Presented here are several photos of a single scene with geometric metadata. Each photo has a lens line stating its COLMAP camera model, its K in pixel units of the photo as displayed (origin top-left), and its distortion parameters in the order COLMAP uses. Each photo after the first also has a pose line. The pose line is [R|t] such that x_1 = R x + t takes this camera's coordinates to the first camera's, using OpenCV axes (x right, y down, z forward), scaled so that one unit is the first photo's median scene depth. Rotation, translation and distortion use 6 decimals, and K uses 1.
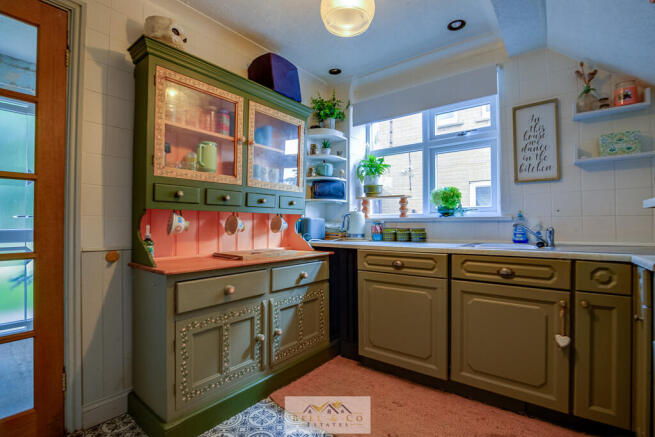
lens RADIAL K [[317.8, 0, 358.3], [0, 317.8, 215.2], [0, 0, 1]] dist [-0.002787, -0.000492]
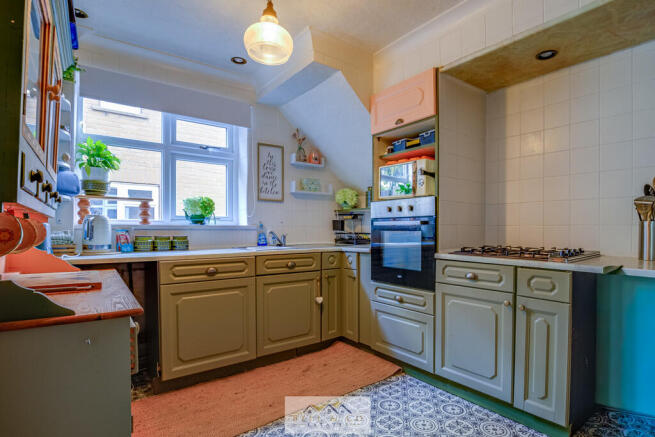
lens RADIAL K [[331.4, 0, 350.8], [0, 331.4, 226.9], [0, 0, 1]] dist [-0.004244, -0.000533]
pose [[0.264470, 0.012395, 0.964314, -0.732168], [-0.026398, 0.999636, -0.005609, 0.005823], [-0.964033, -0.023973, 0.264701, 0.265729]]
